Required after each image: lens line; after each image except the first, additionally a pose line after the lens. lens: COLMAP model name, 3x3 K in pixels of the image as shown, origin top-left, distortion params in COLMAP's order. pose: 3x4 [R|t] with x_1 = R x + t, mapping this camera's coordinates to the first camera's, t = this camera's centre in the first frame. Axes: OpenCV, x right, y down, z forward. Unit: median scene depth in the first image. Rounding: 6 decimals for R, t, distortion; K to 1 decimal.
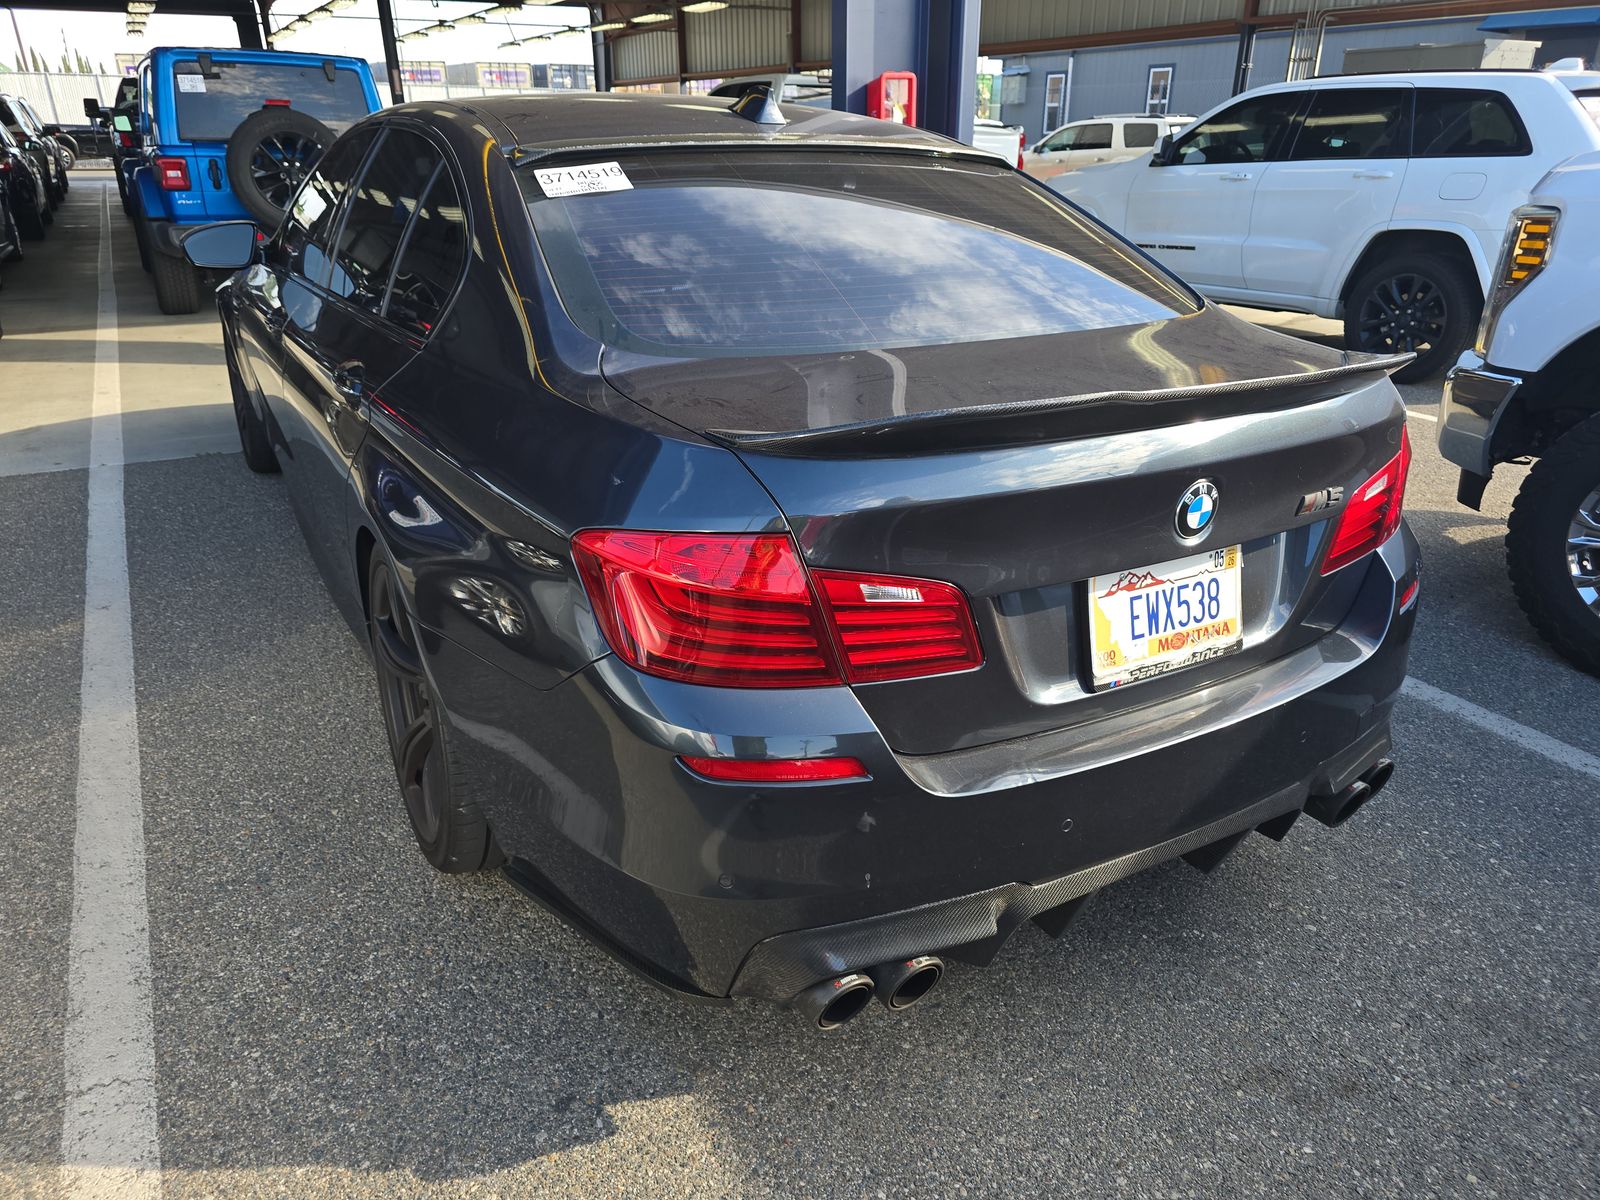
lens RADIAL K [[1073.7, 0, 813.0], [0, 1073.7, 601.5], [0, 0, 1]] dist [0.034751, -0.025758]
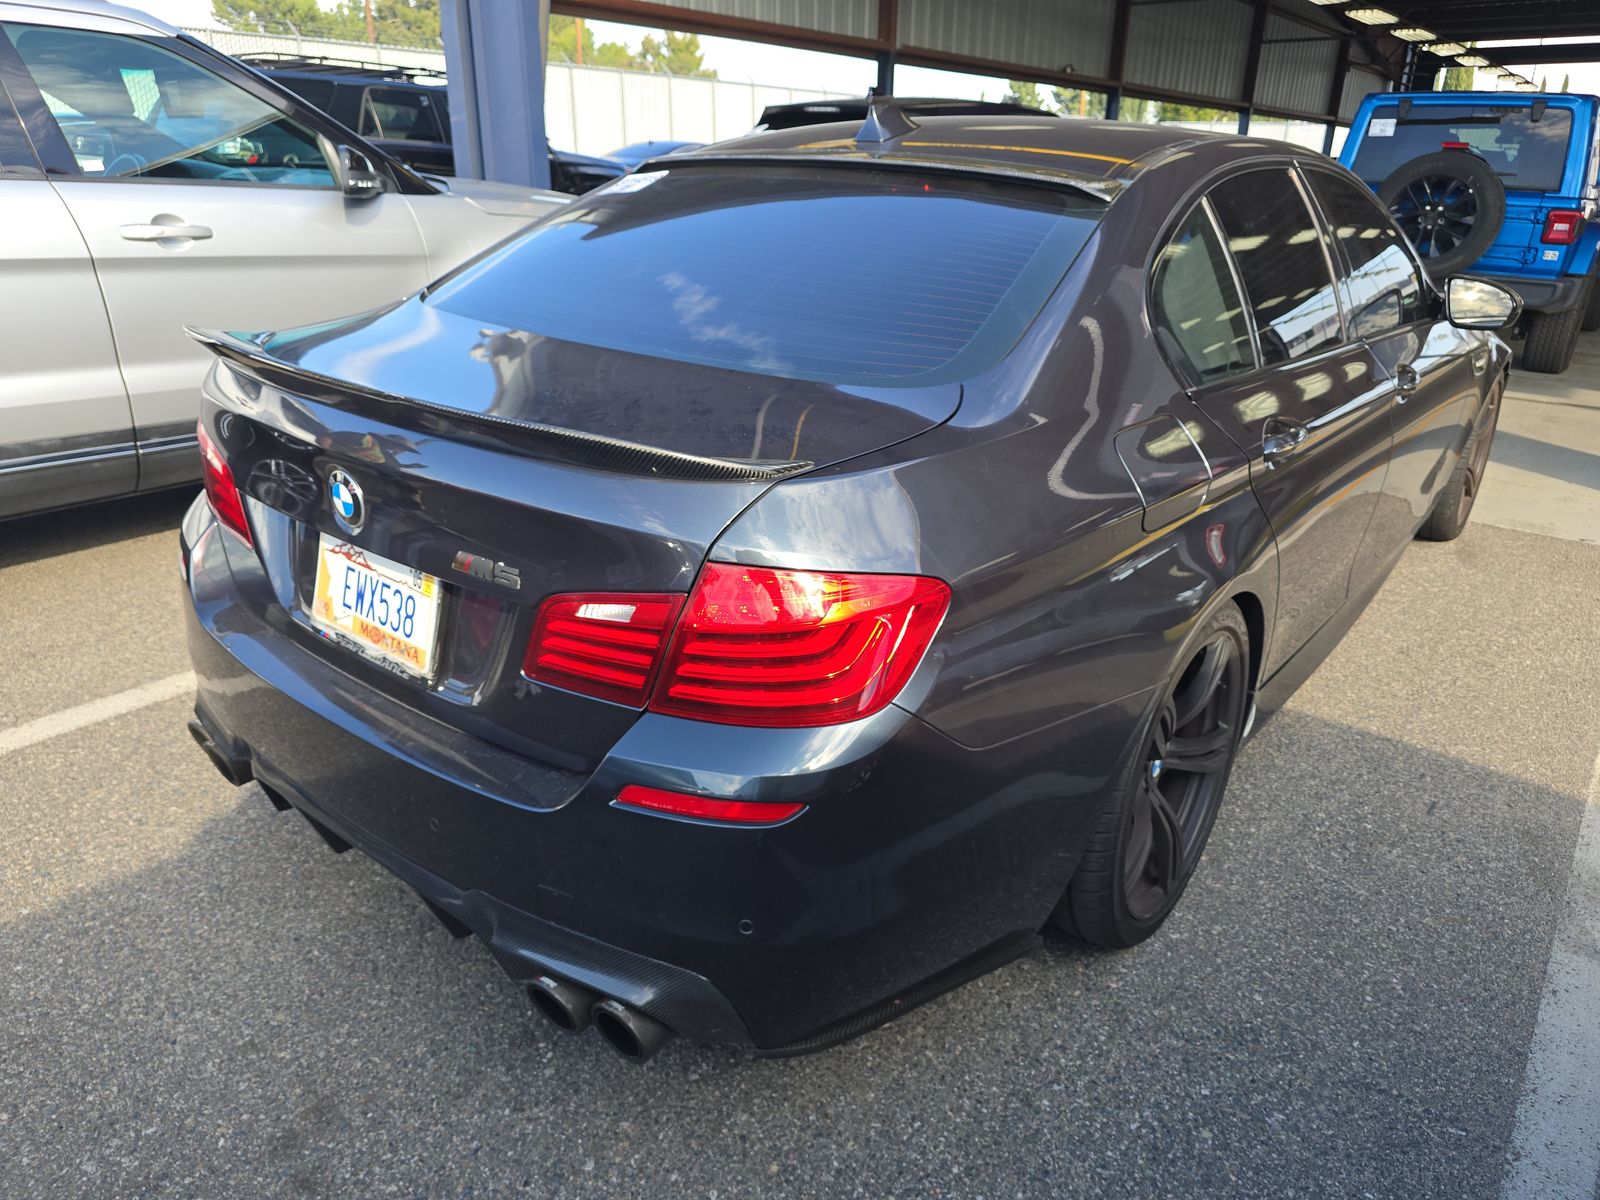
lens RADIAL K [[1073.7, 0, 813.0], [0, 1073.7, 601.5], [0, 0, 1]] dist [0.034751, -0.025758]
pose [[0.350556, 0.343721, -0.871187, 1.254597], [-0.380672, 0.902202, 0.202780, -0.326106], [0.855686, 0.260551, 0.447118, 0.832286]]
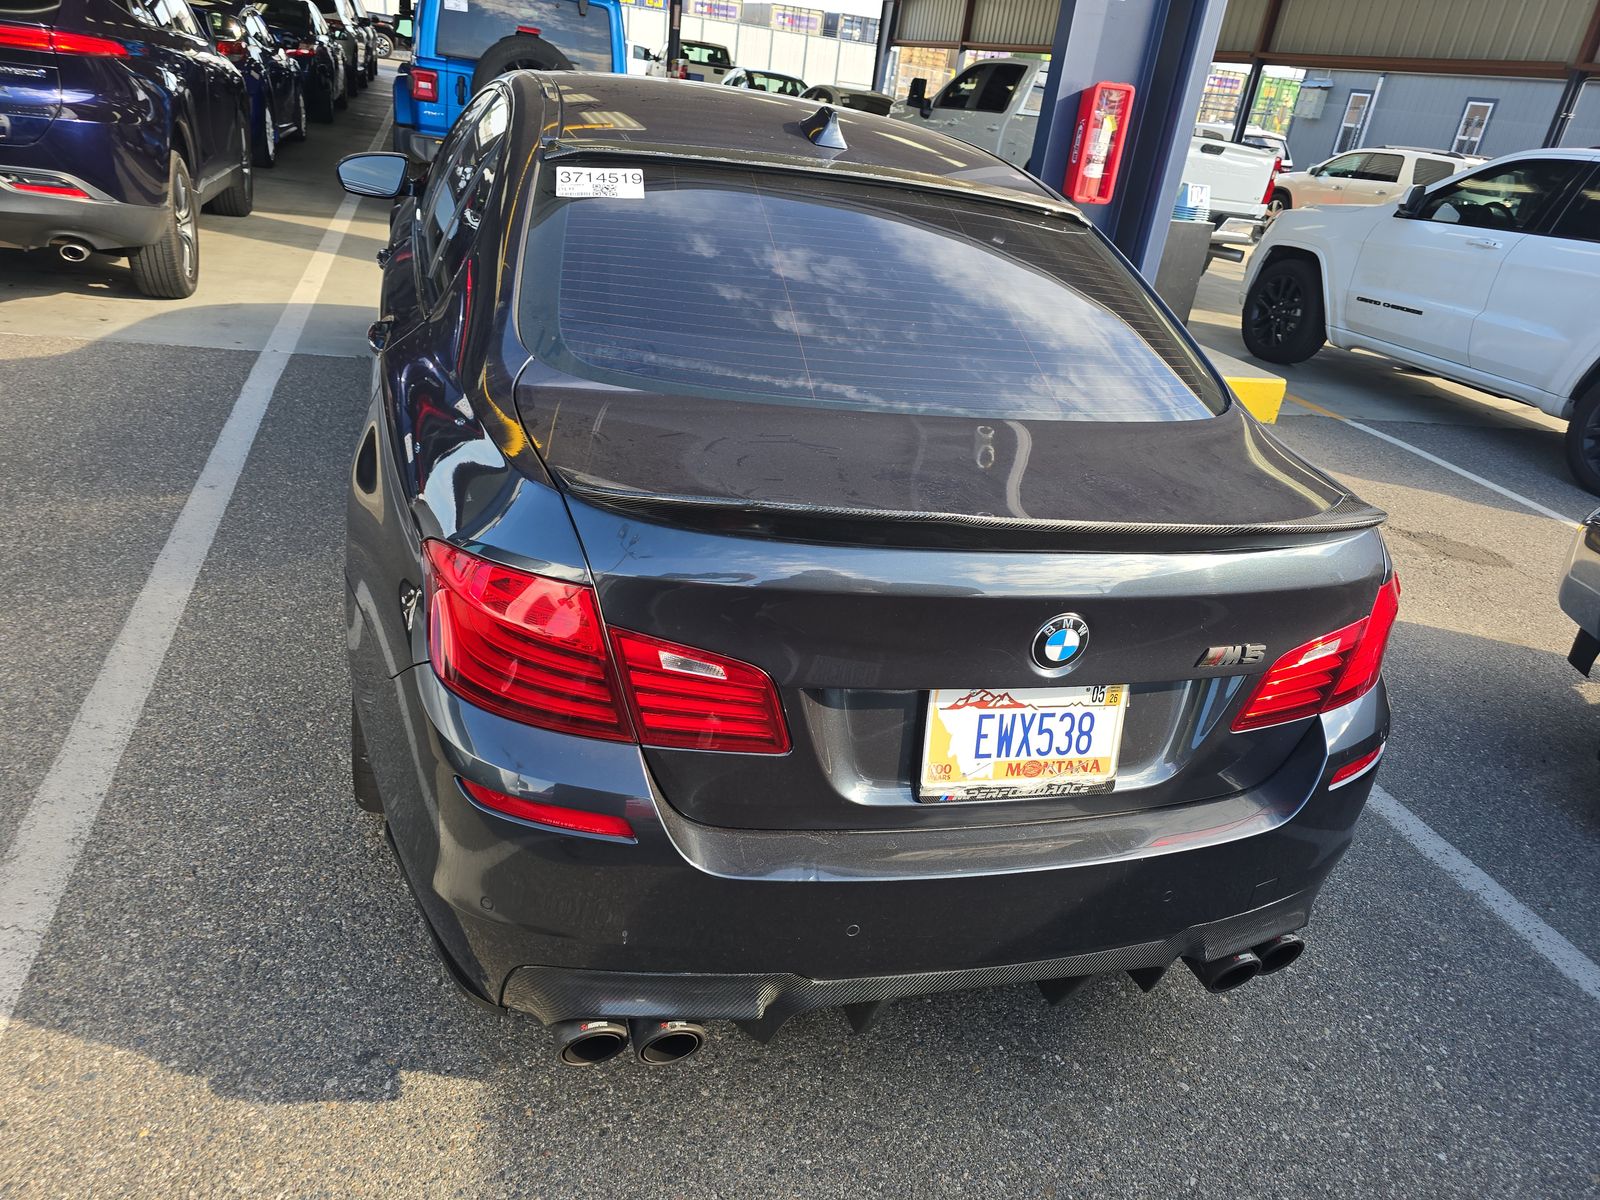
lens RADIAL K [[1073.7, 0, 813.0], [0, 1073.7, 601.5], [0, 0, 1]] dist [0.034751, -0.025758]
pose [[0.965040, 0.210019, -0.156810, 0.251841], [-0.205846, 0.977658, 0.042580, -0.101346], [0.162249, -0.008812, 0.986711, 0.029409]]
